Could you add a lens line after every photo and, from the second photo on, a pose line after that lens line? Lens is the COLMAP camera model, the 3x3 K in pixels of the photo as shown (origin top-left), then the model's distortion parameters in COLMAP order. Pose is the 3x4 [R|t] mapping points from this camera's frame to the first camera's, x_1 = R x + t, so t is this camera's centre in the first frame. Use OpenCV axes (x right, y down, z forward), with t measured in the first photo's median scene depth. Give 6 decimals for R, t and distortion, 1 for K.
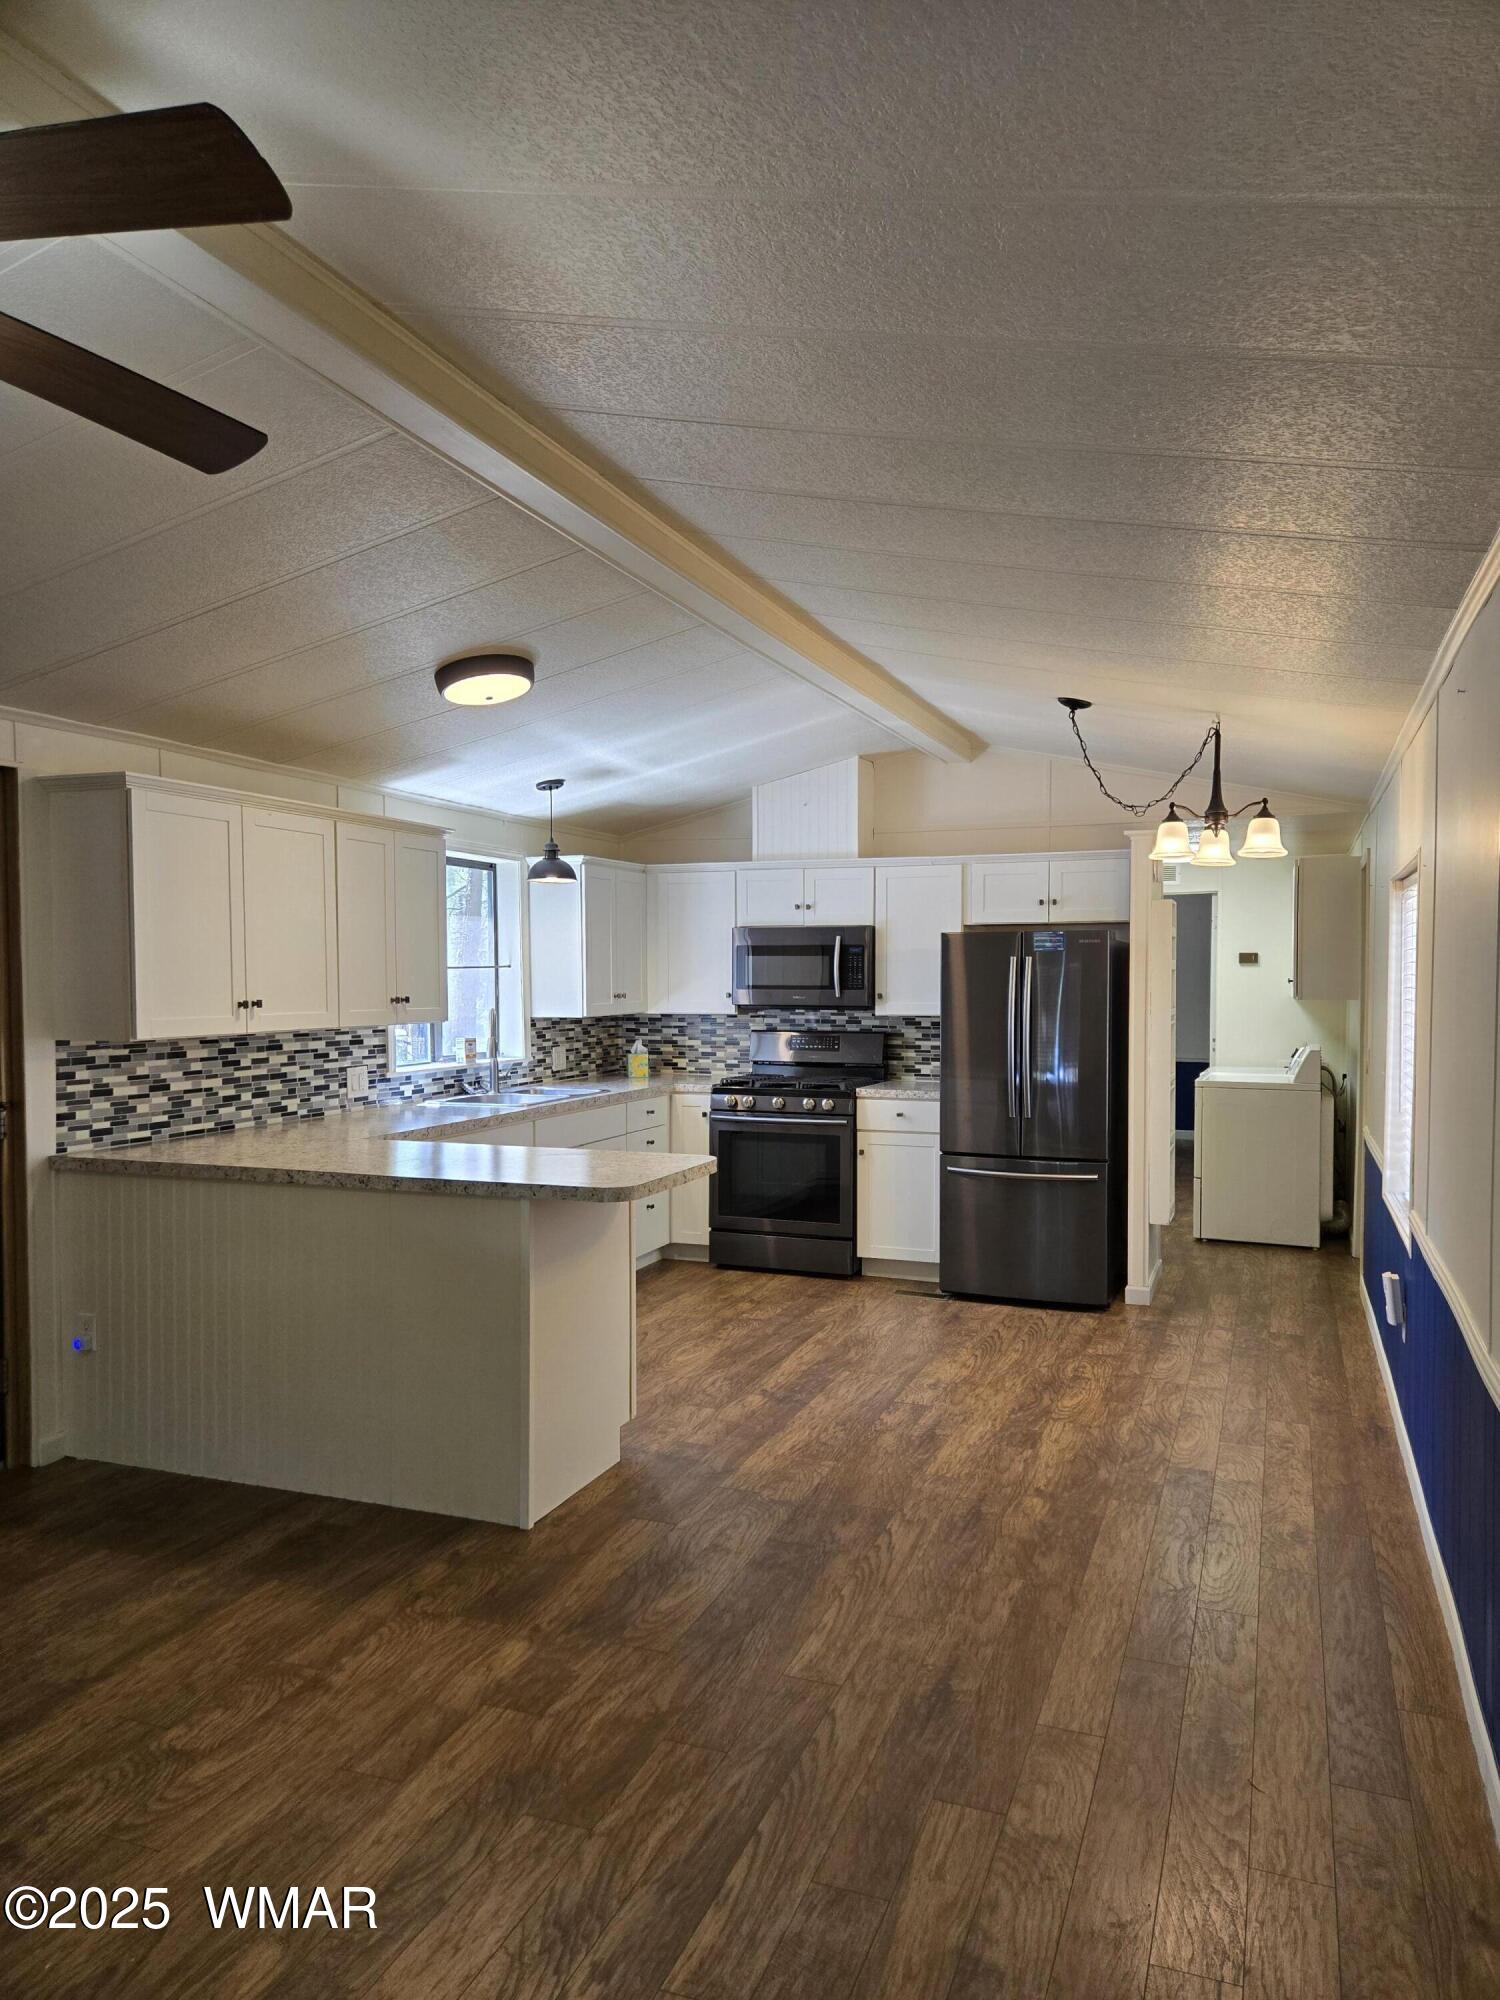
lens RADIAL K [[1340.1, 0, 784.4], [0, 1340.1, 1007.7], [0, 0, 1]] dist [0.067776, -0.061669]
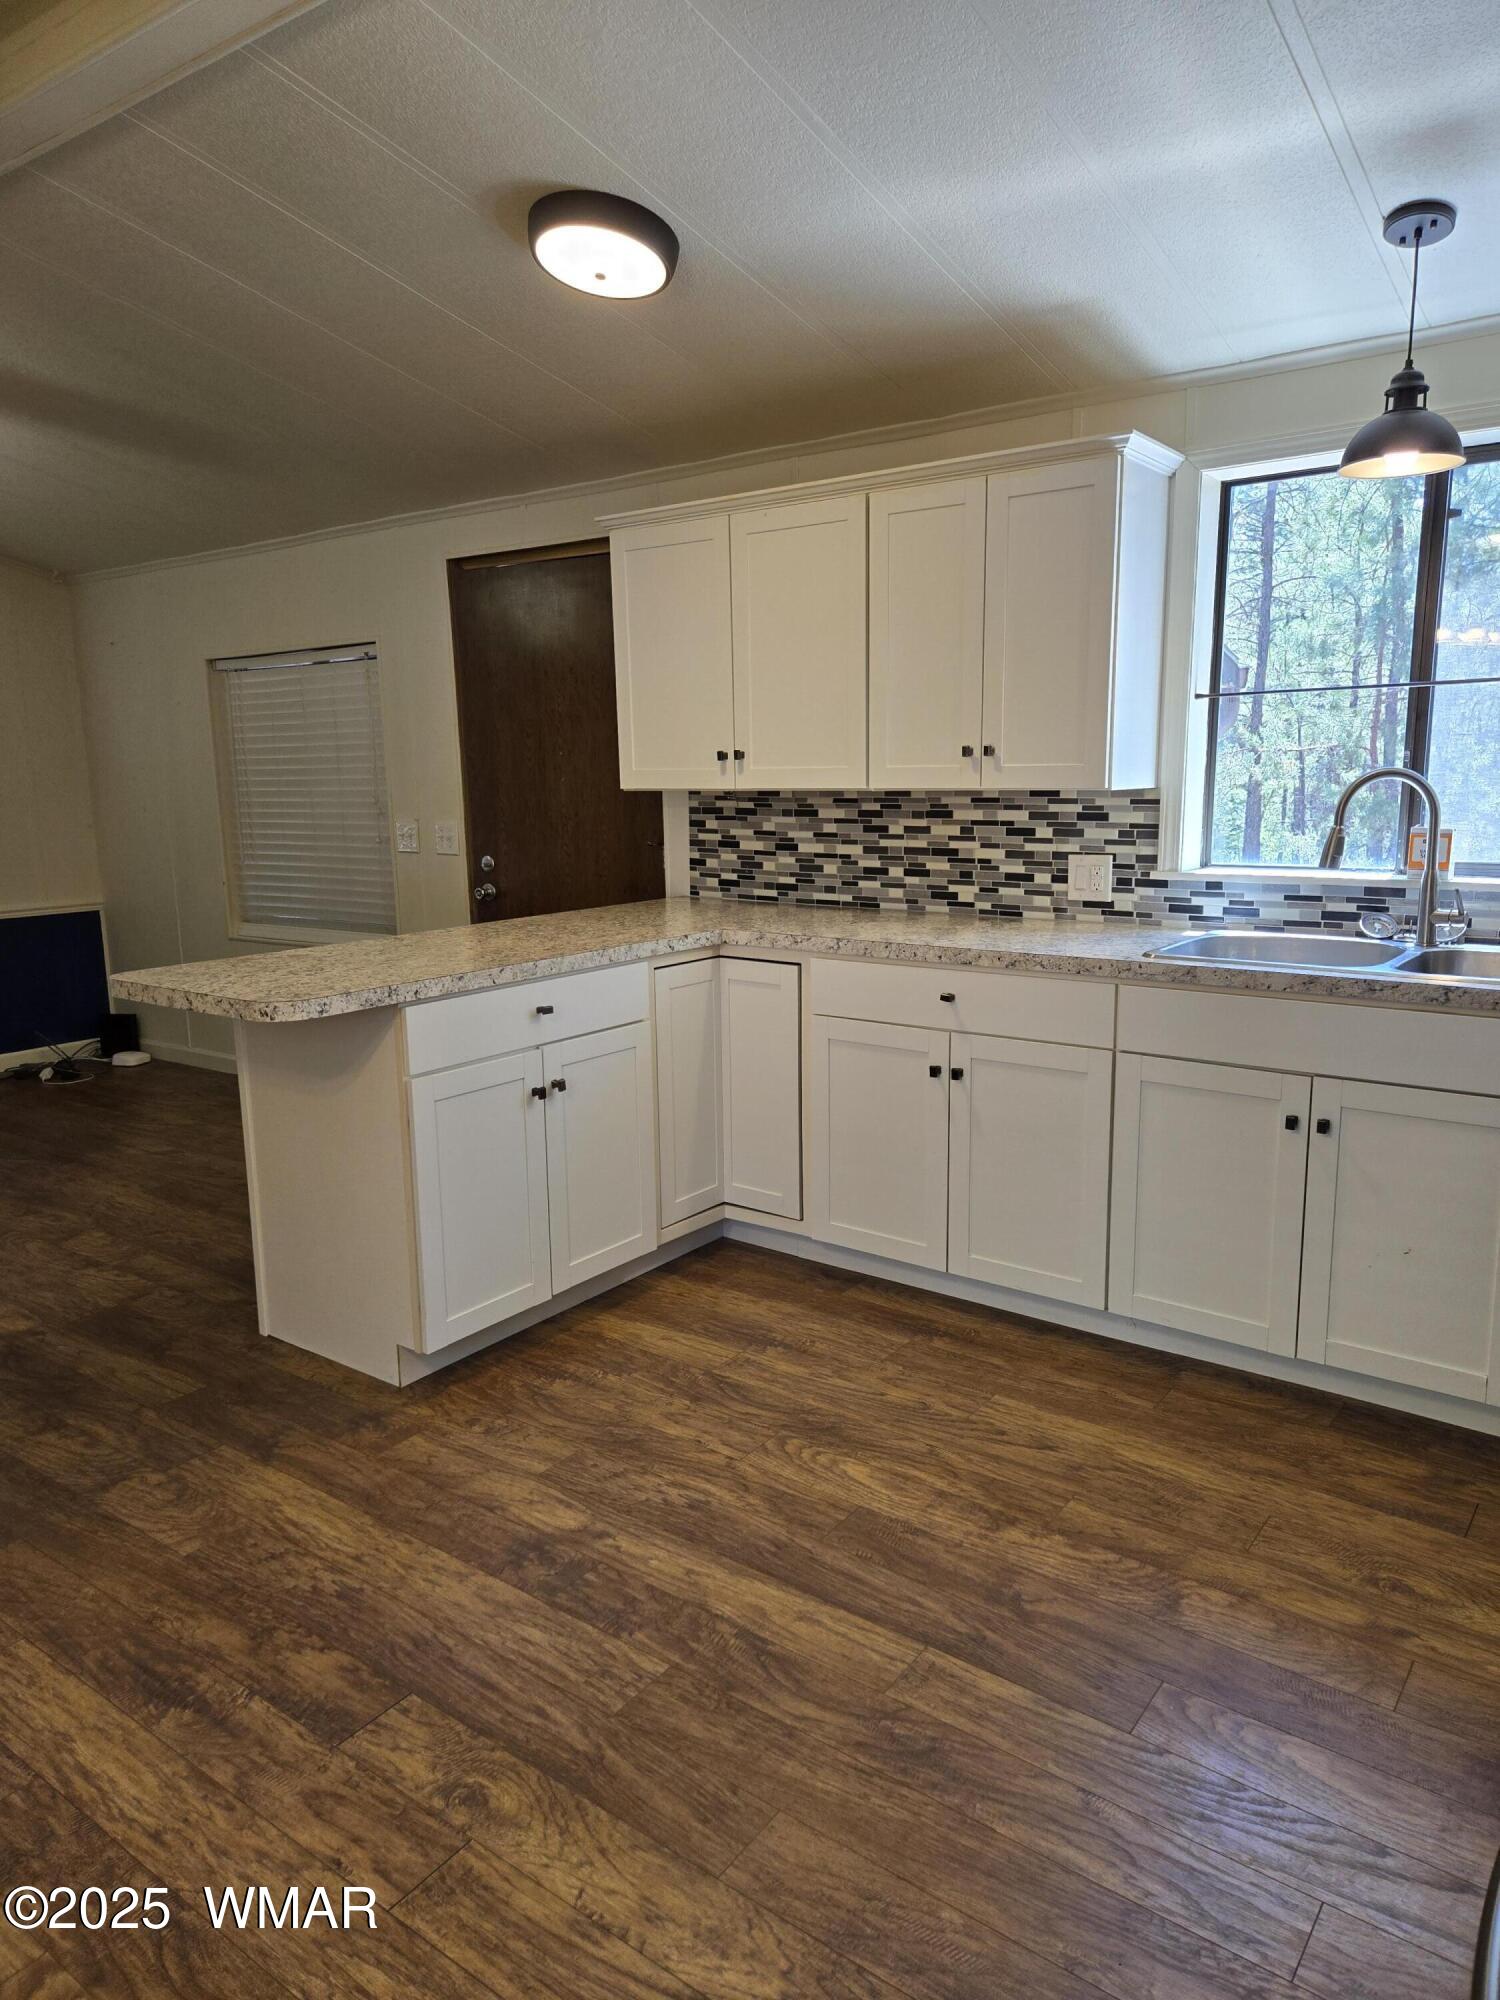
lens RADIAL K [[1334.8, 0, 779.9], [0, 1334.8, 1009.1], [0, 0, 1]] dist [0.069462, -0.060999]
pose [[-0.271038, 0.182202, -0.945167, 0.373692], [-0.008779, 0.981413, 0.191707, -0.006578], [0.962529, 0.060258, -0.264401, 1.082744]]
